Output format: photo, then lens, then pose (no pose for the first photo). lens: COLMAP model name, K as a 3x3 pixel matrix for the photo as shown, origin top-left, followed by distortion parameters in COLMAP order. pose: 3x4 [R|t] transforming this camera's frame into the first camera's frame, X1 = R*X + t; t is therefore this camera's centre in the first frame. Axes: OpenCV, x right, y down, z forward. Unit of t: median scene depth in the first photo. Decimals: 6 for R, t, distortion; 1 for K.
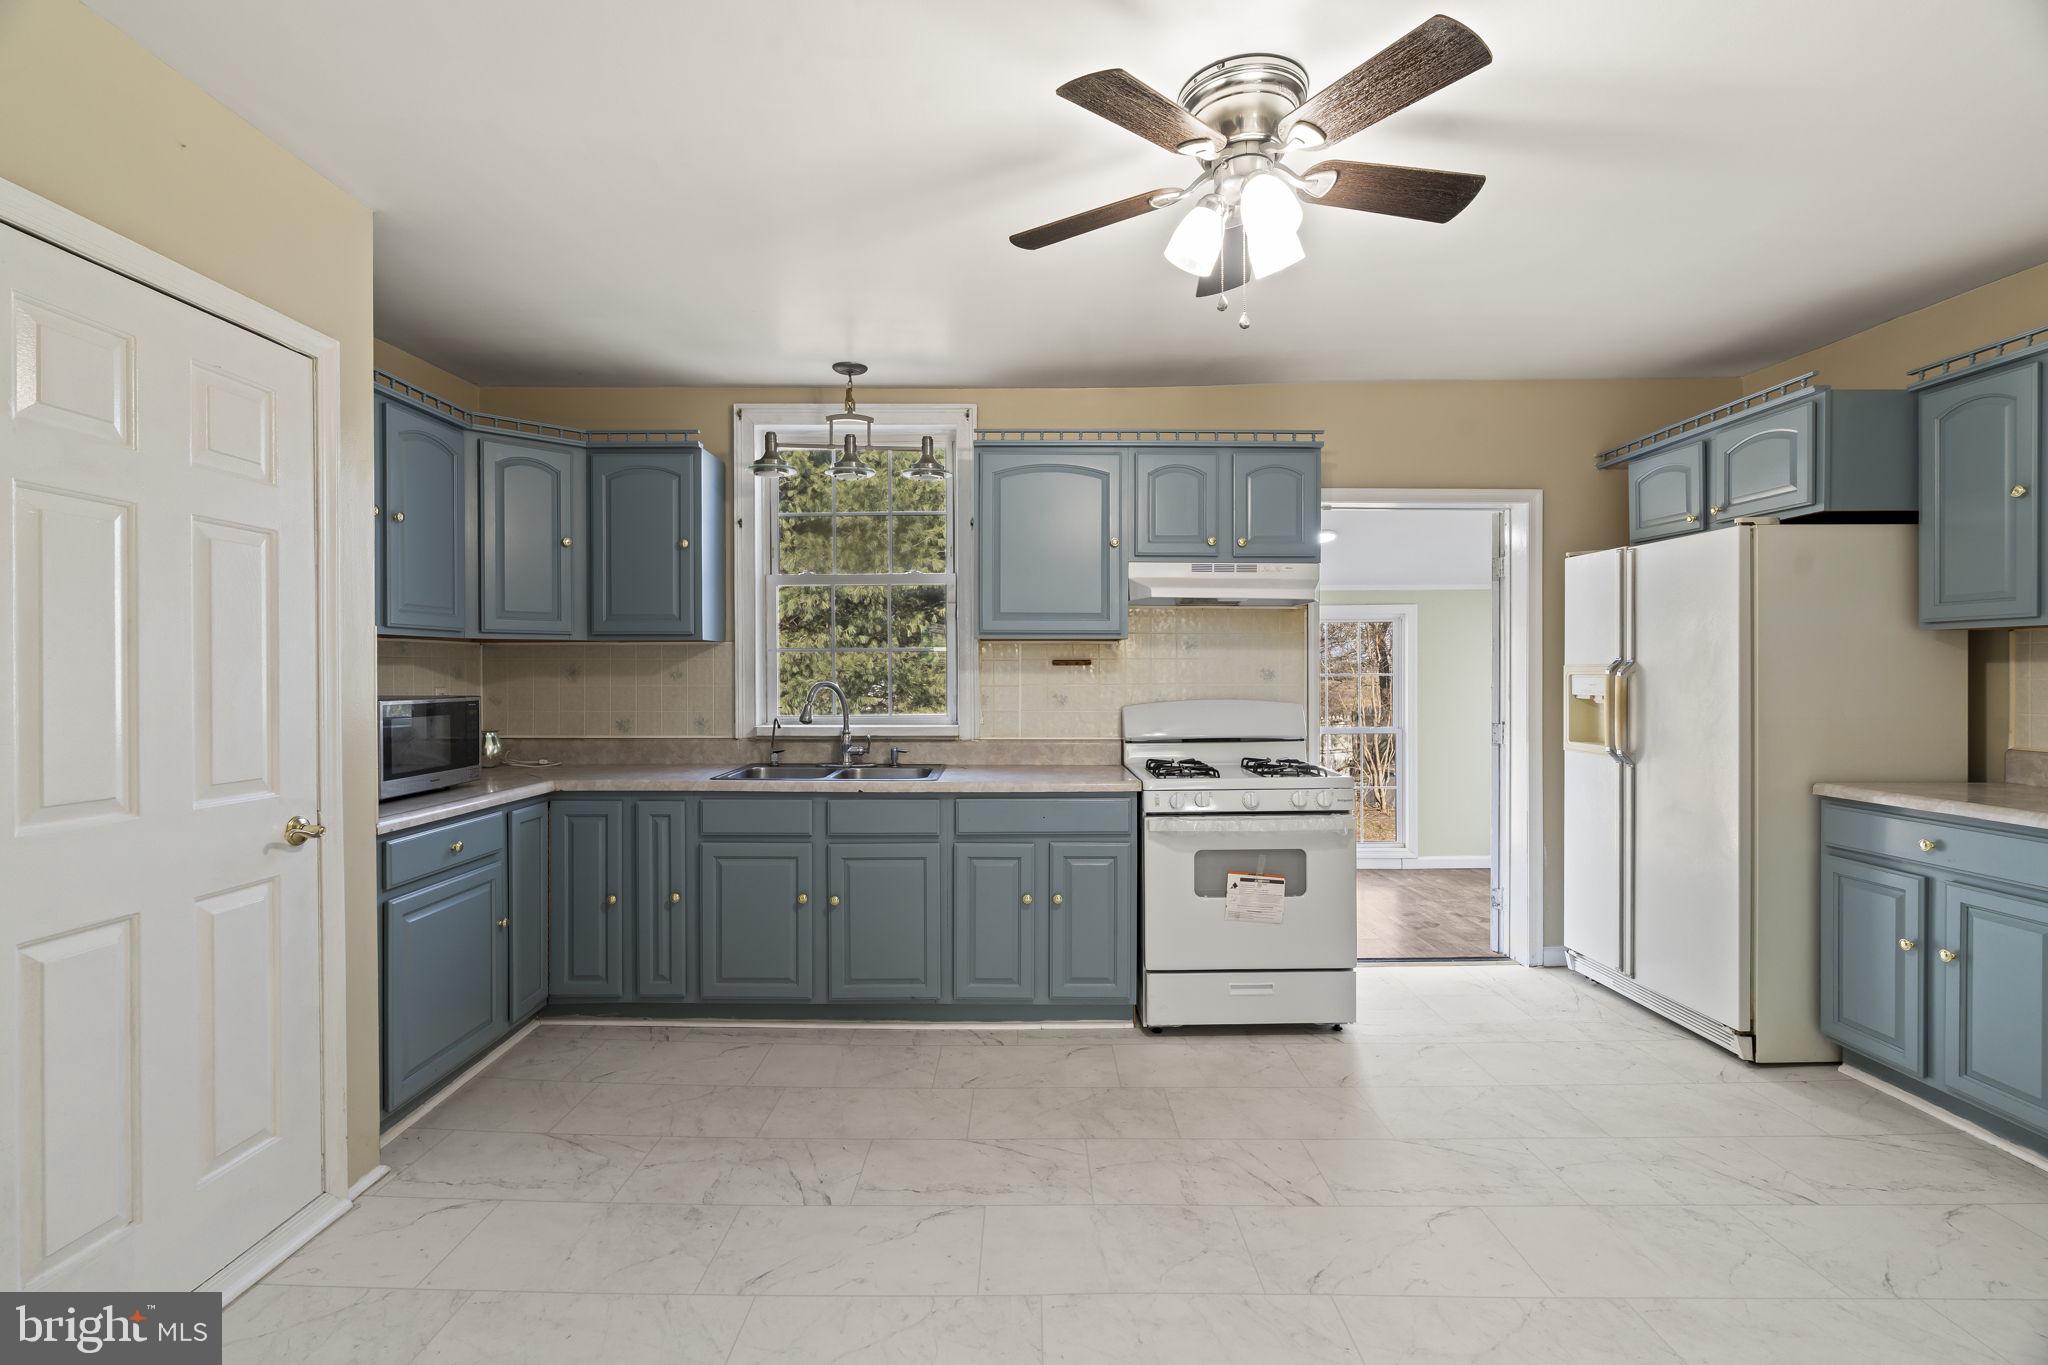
lens RADIAL K [[930.3, 0, 959.3], [0, 930.3, 679.4], [0, 0, 1]] dist [-0.001868, 0.000311]
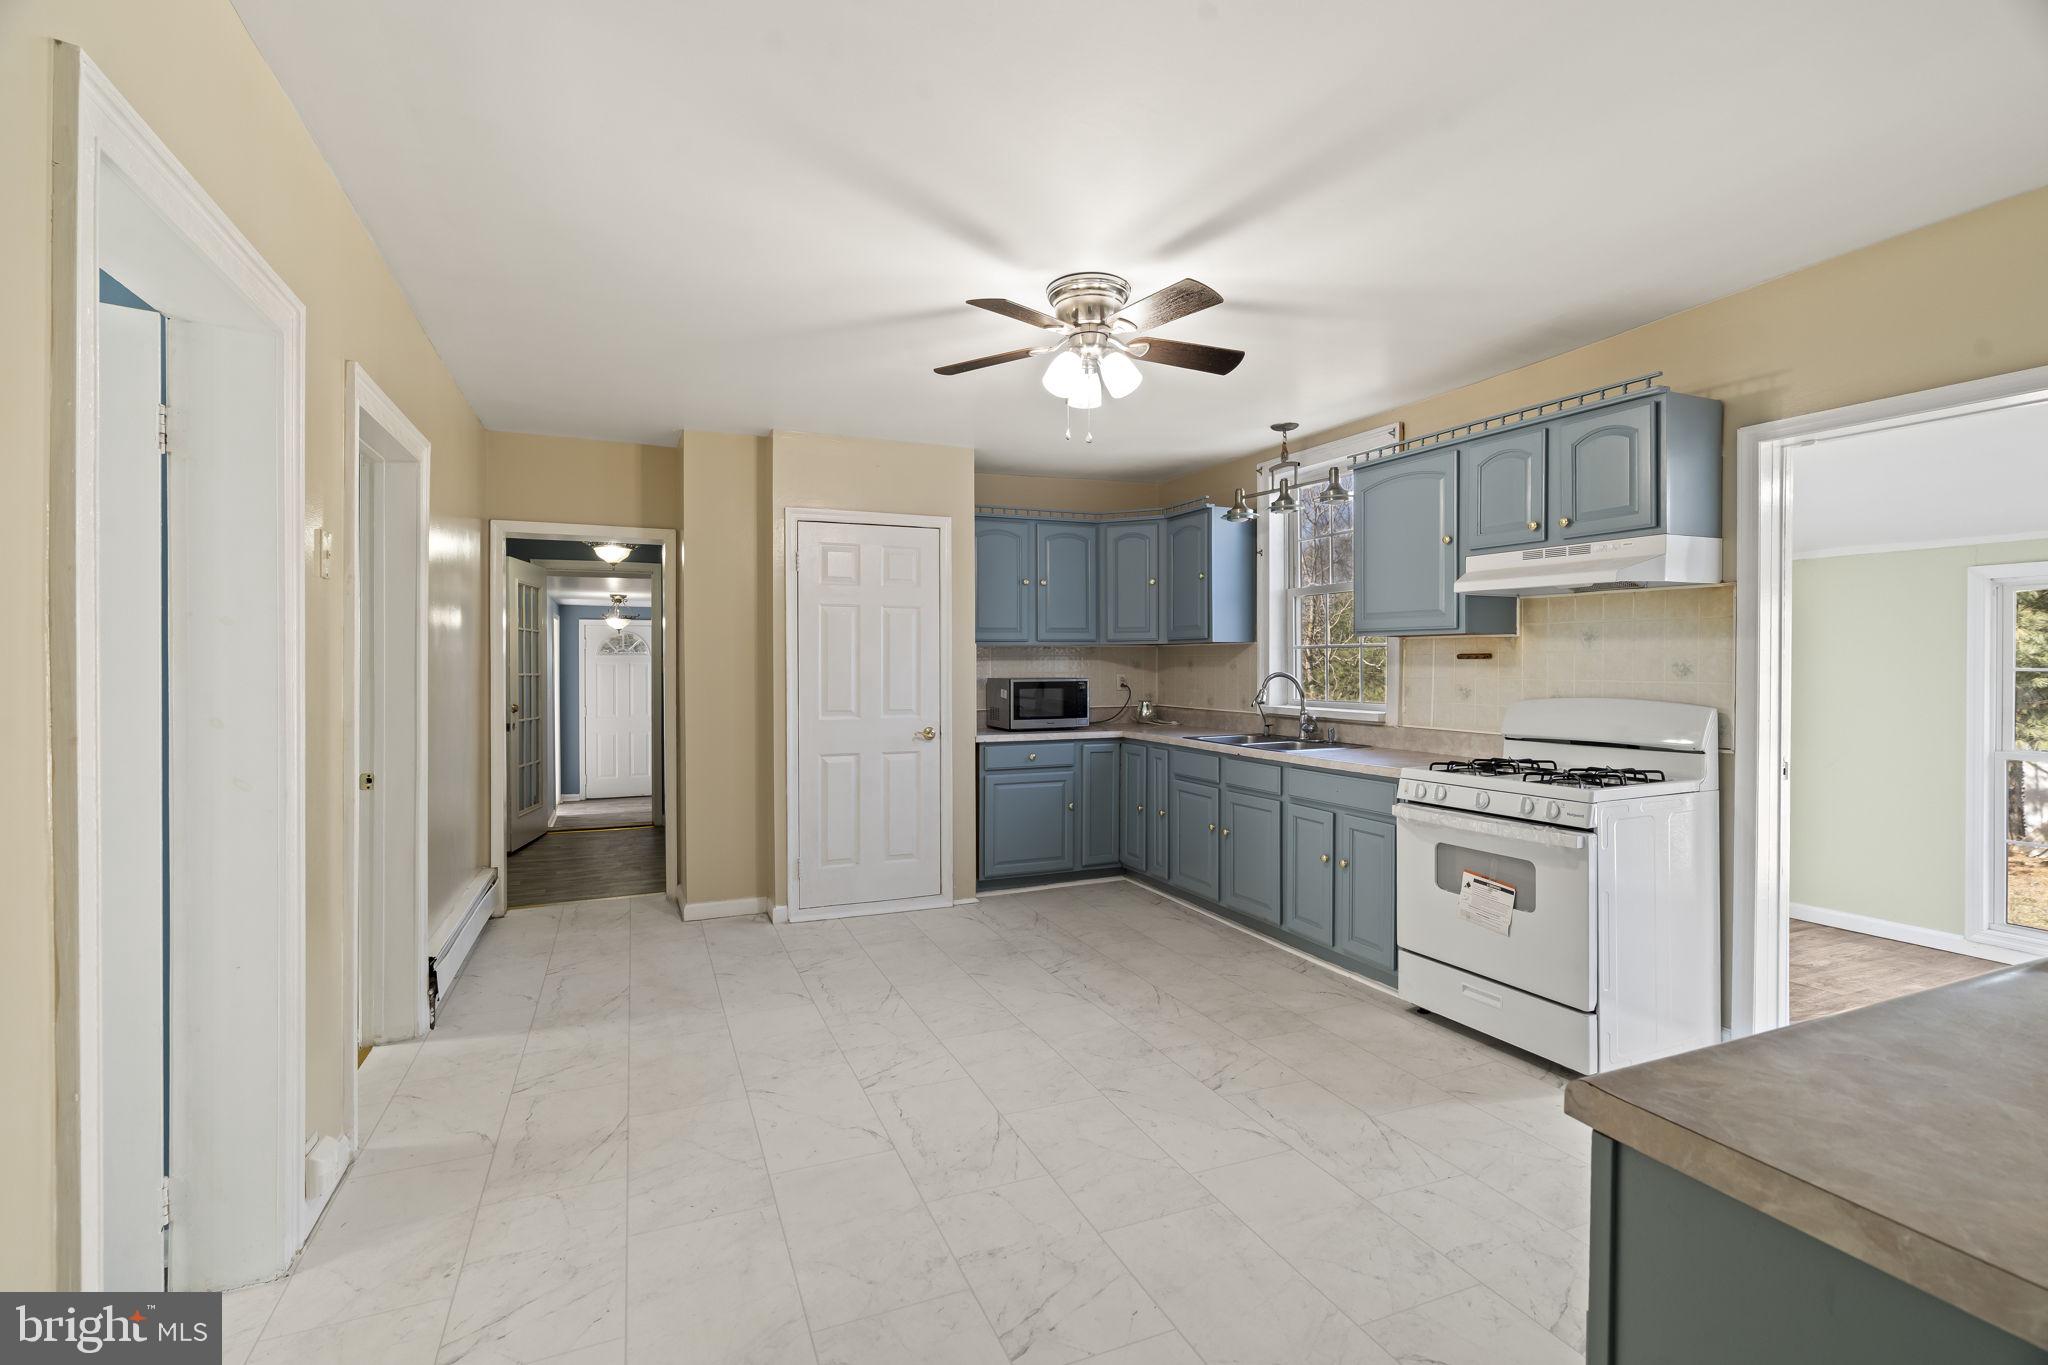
lens RADIAL K [[920.2, 0, 1024.1], [0, 920.2, 668.8], [0, 0, 1]] dist [0.019754, 0.000069]
pose [[0.414847, 0.007292, -0.909862, 0.987245], [-0.004456, 0.999972, 0.005982, -0.010071], [0.909880, 0.001573, 0.414867, 0.167374]]
